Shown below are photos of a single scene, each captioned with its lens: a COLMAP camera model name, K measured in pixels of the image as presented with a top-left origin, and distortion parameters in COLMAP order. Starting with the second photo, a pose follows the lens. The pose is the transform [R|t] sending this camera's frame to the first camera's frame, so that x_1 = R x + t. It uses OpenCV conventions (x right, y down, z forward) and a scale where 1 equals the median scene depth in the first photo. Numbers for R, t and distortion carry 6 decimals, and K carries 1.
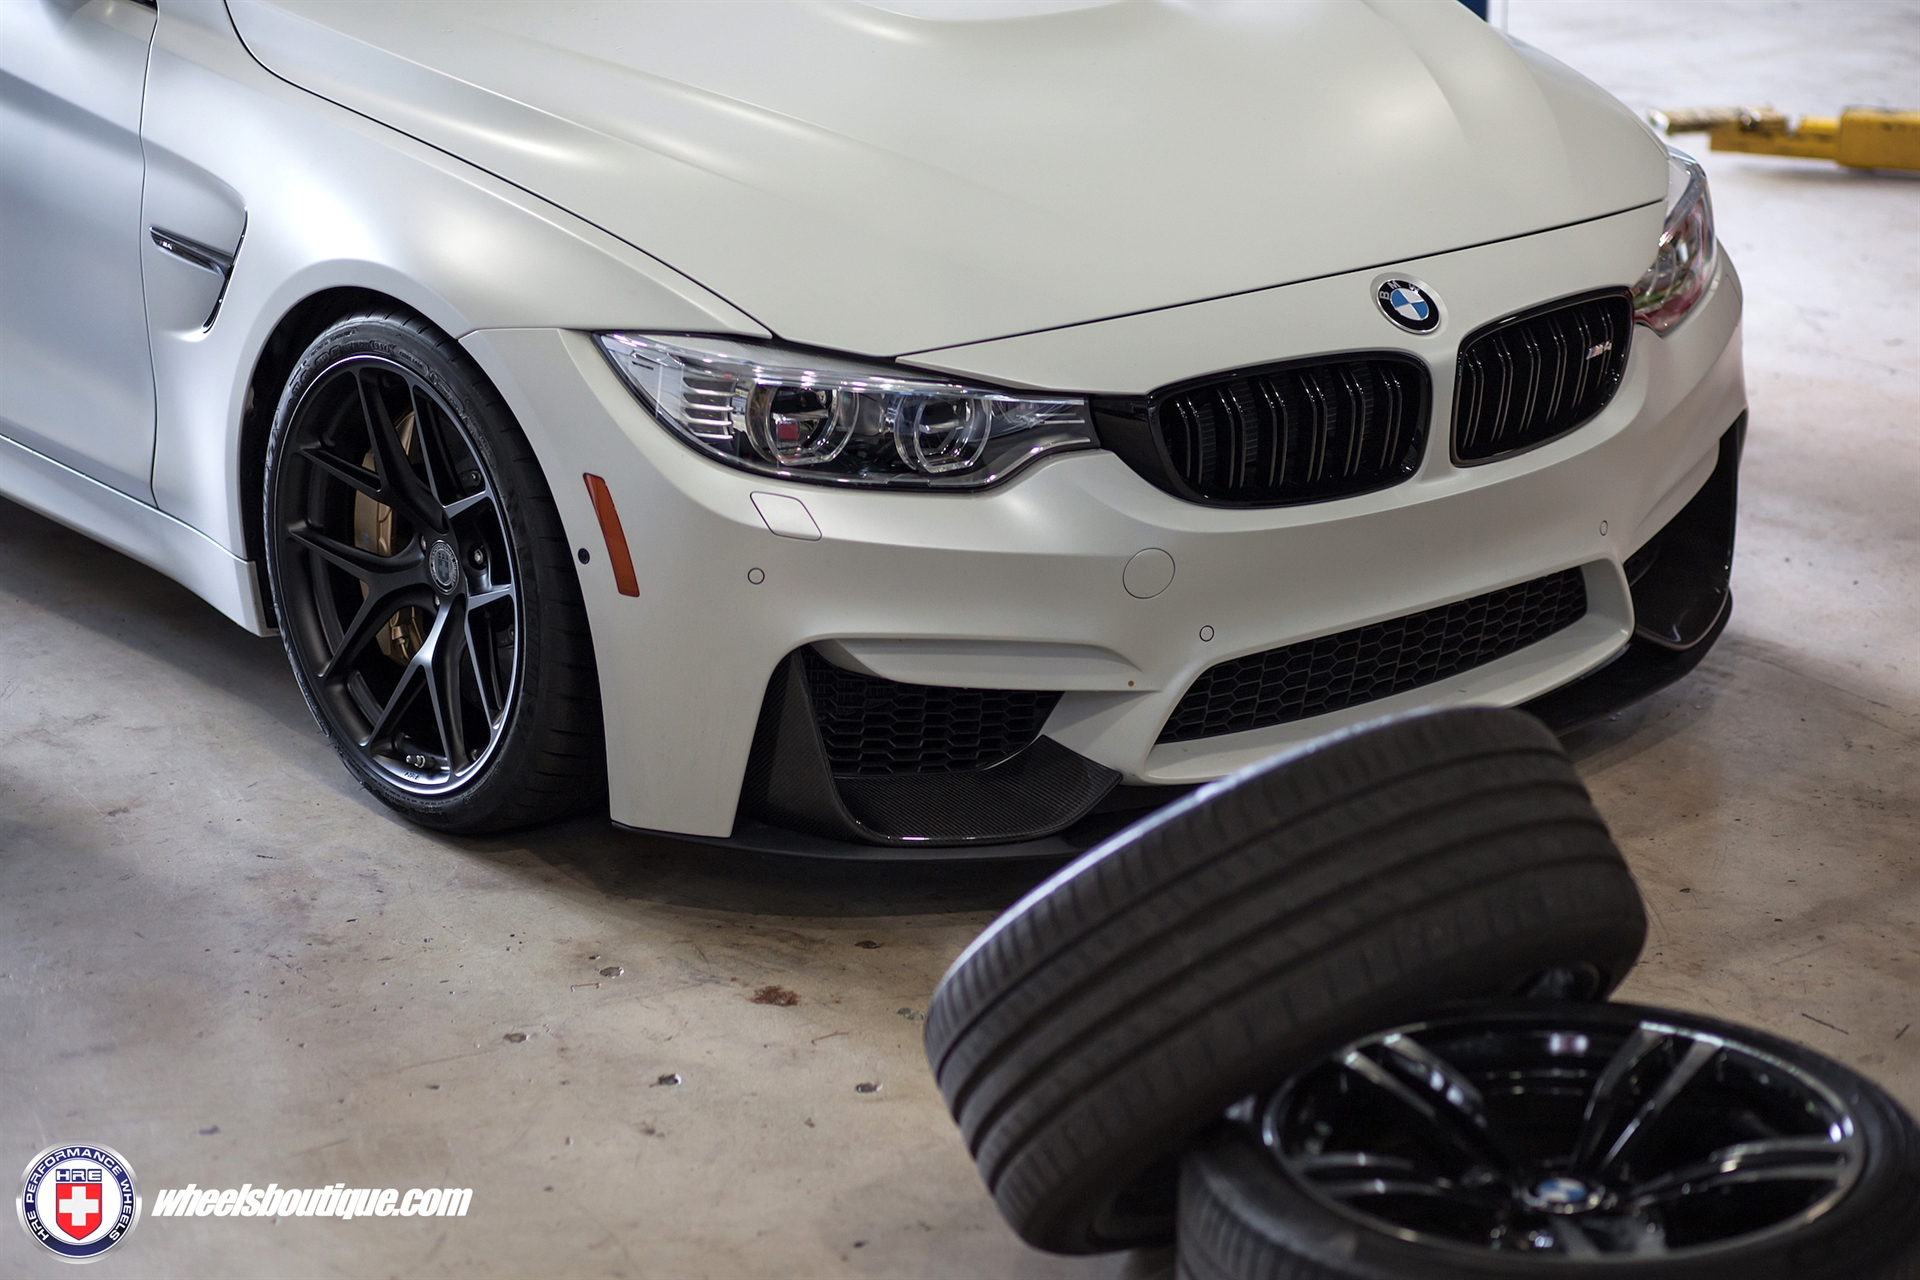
lens RADIAL K [[4477.5, 0, 960.0], [0, 4477.5, 640.0], [0, 0, 1]] dist [-0.034601, -0.727188]
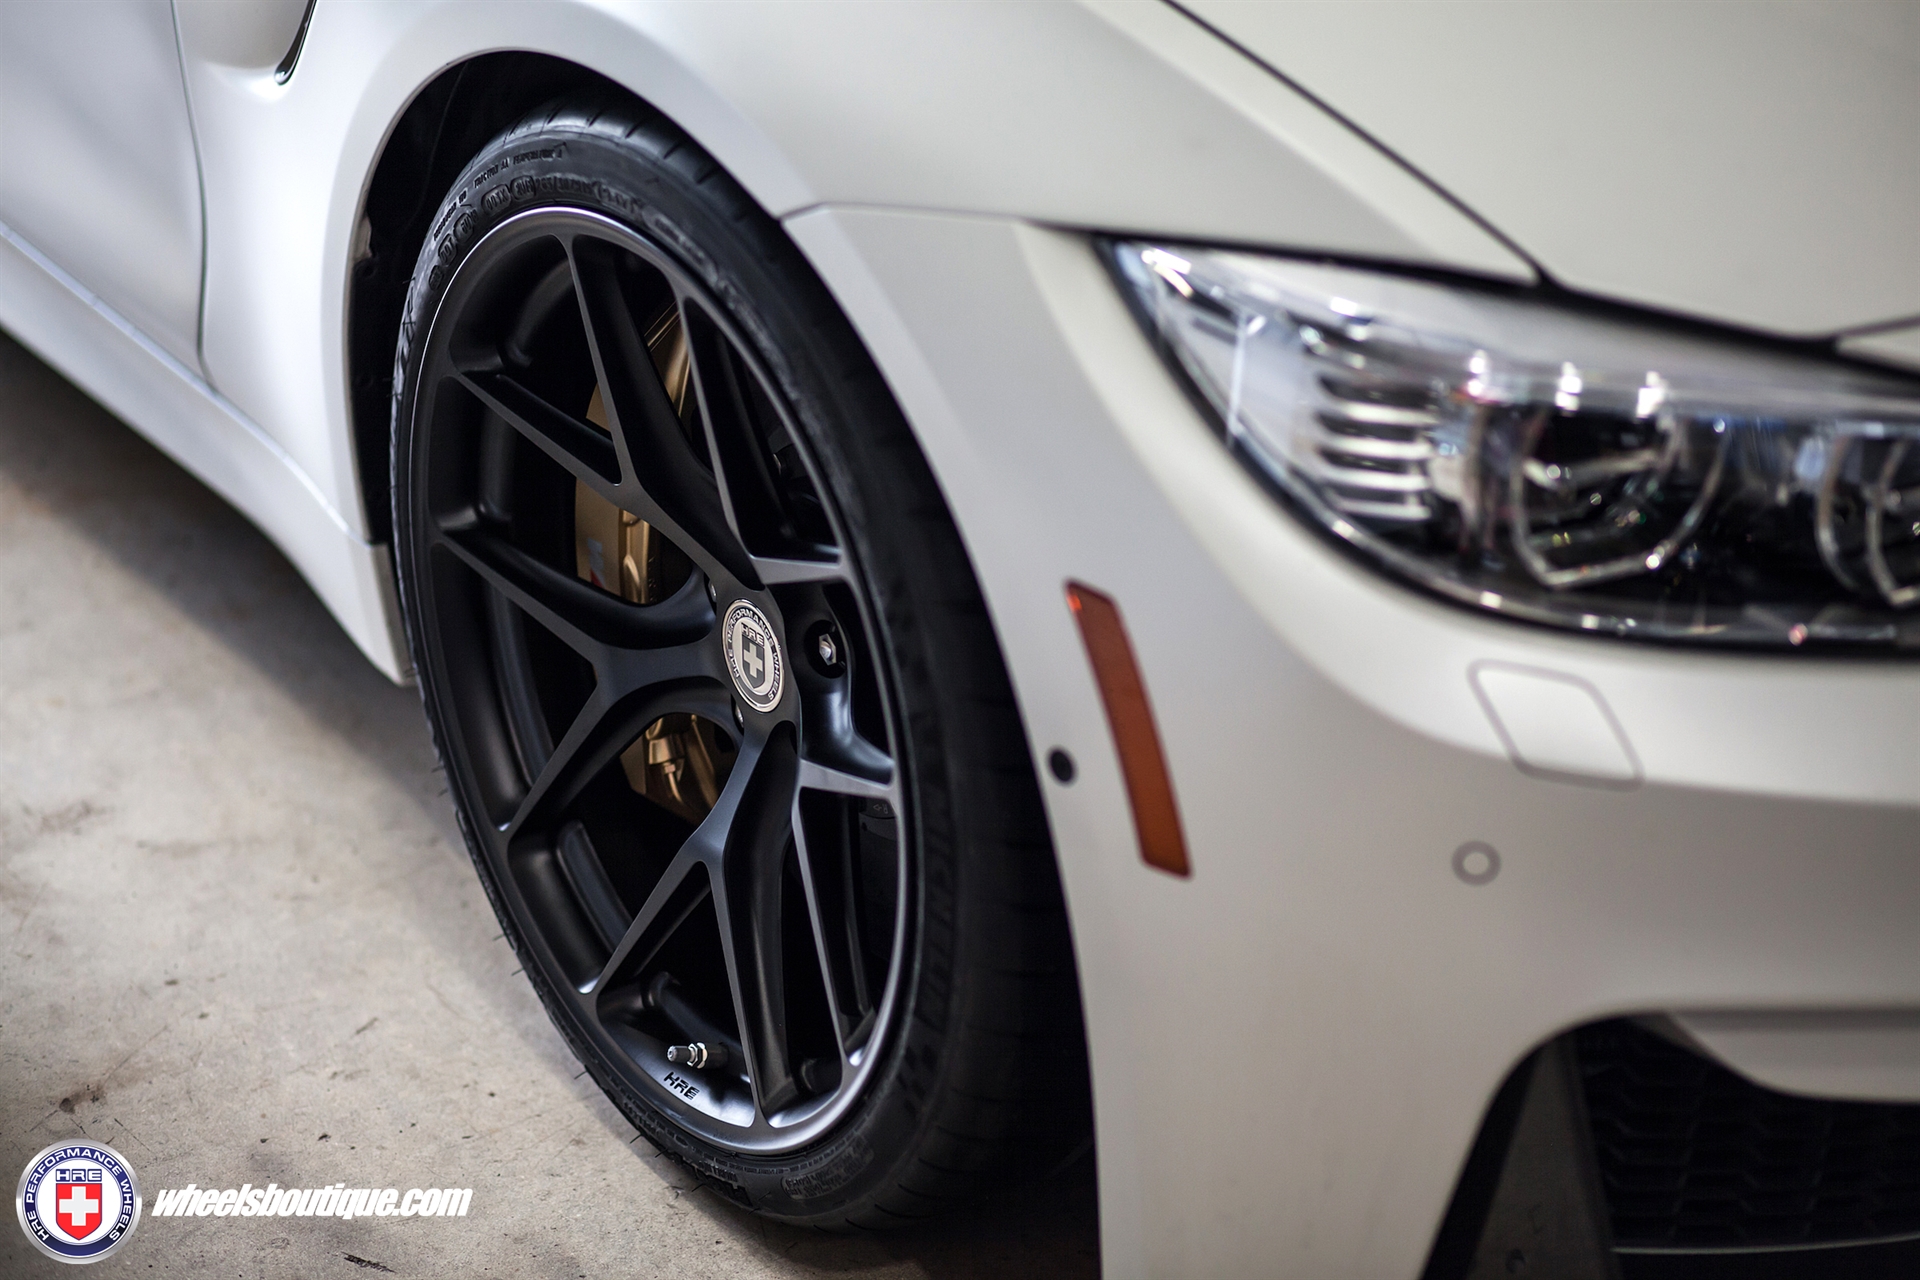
lens RADIAL K [[4800.2, 0, 960.0], [0, 4800.2, 640.0], [0, 0, 1]] dist [0.058335, 0.439069]
pose [[0.995158, 0.035031, -0.091828, -0.049419], [-0.022183, 0.990271, 0.137370, -0.088230], [0.095747, -0.134668, 0.986254, 0.521493]]
